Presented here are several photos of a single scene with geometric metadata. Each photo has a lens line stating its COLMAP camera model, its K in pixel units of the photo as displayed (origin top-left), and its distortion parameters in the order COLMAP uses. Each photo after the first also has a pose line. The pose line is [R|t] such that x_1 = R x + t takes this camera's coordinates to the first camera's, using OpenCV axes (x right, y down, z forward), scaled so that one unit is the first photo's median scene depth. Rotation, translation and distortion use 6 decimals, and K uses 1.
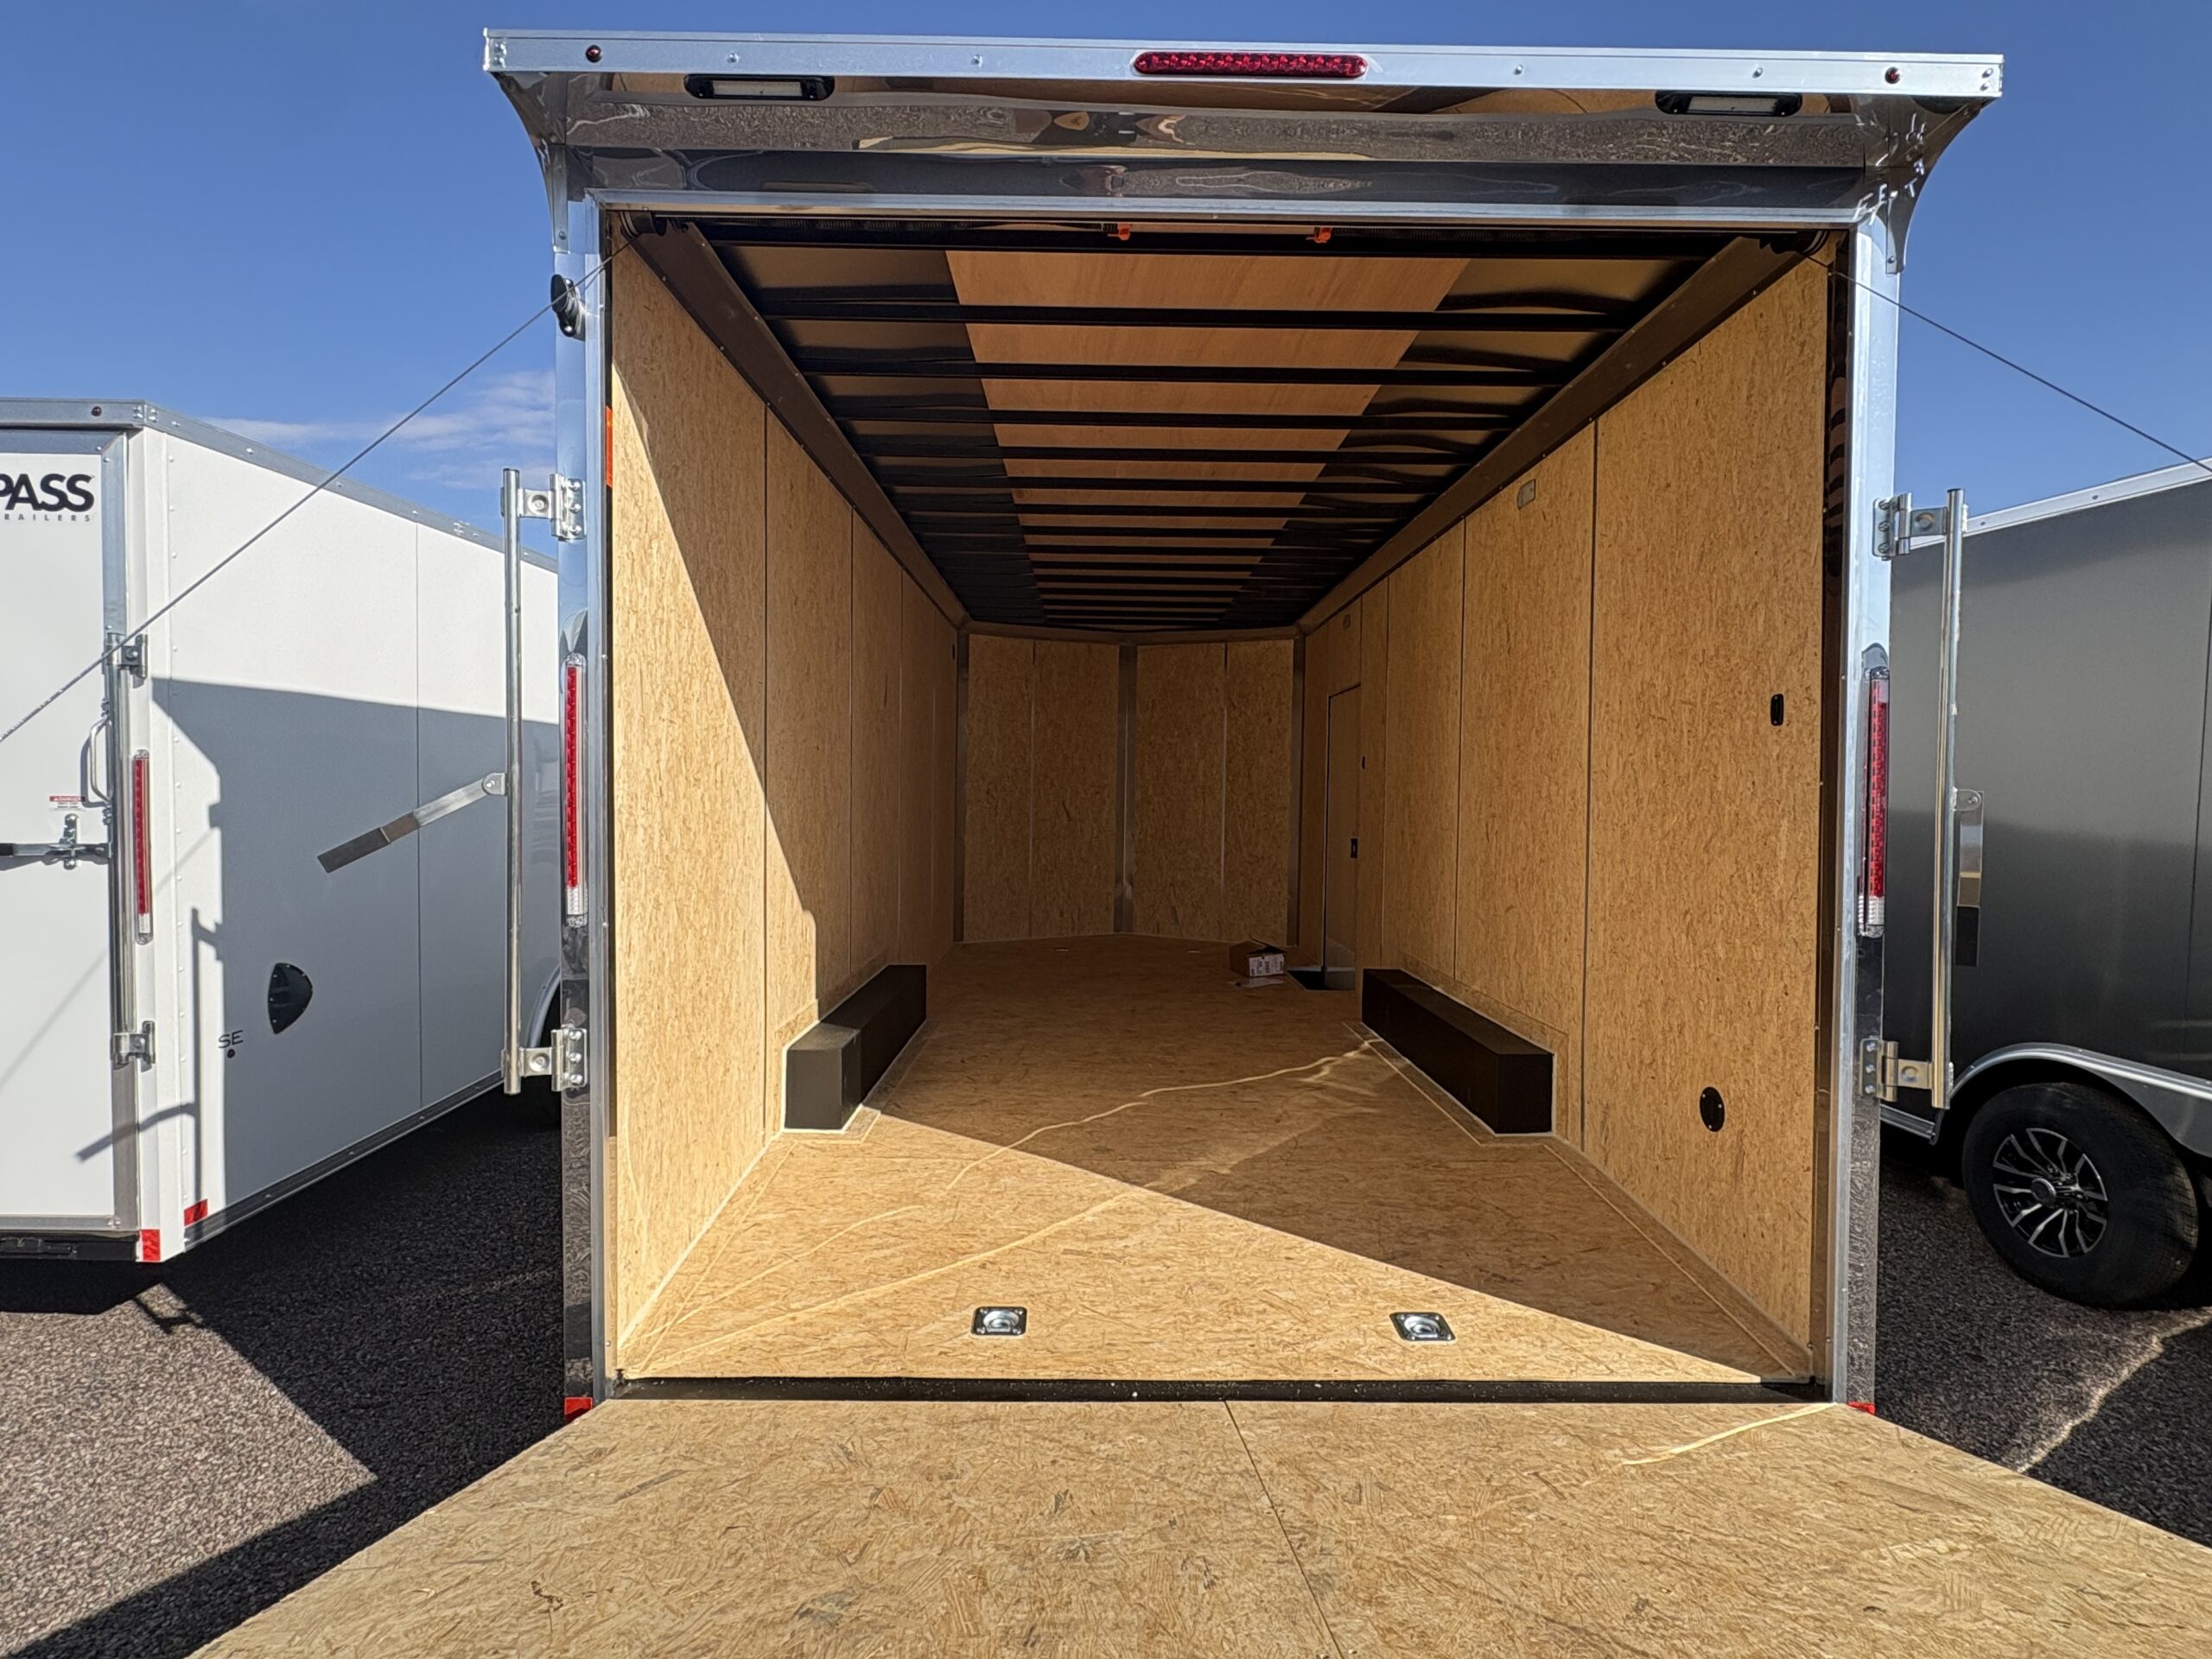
lens RADIAL K [[1160.0, 0, 1102.8], [0, 1160.0, 827.0], [0, 0, 1]] dist [-0.000968, -0.001243]
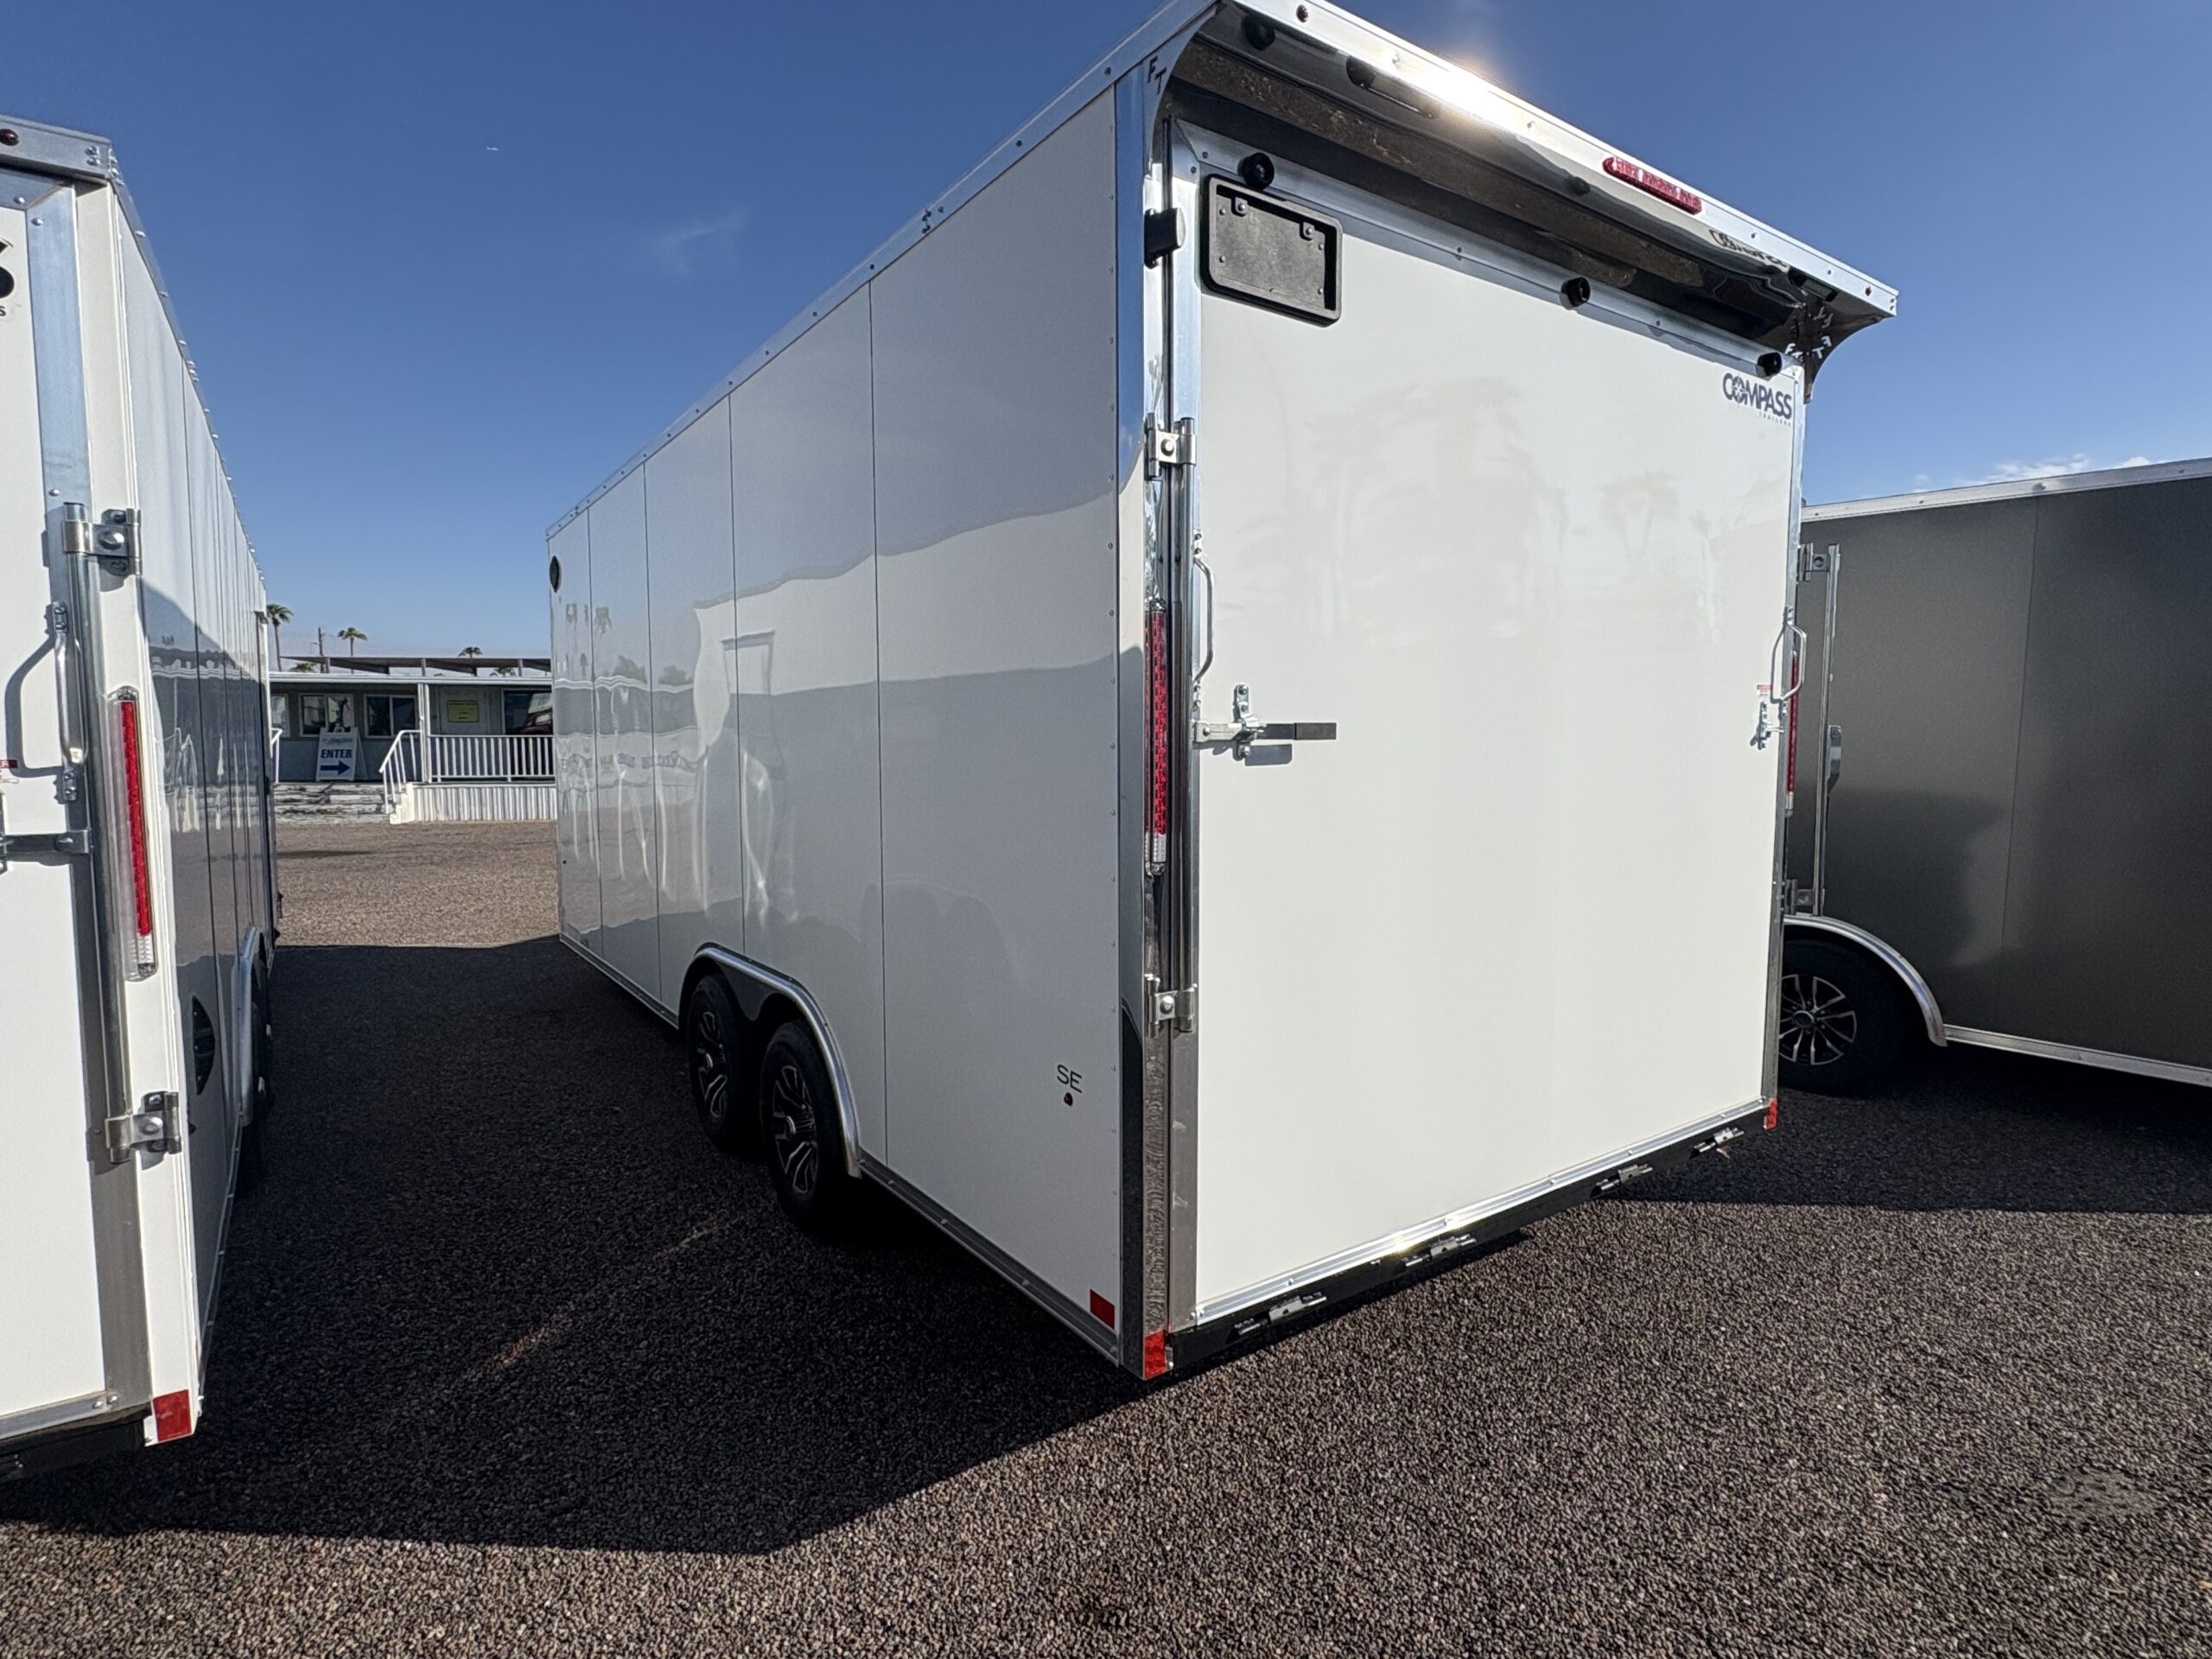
lens RADIAL K [[1160.0, 0, 1101.2], [0, 1160.0, 828.3], [0, 0, 1]] dist [-0.000968, -0.001243]
pose [[0.824441, -0.059675, 0.562793, -0.748457], [0.028301, 0.997528, 0.064313, -0.013259], [-0.565240, -0.037095, 0.824092, 0.143199]]
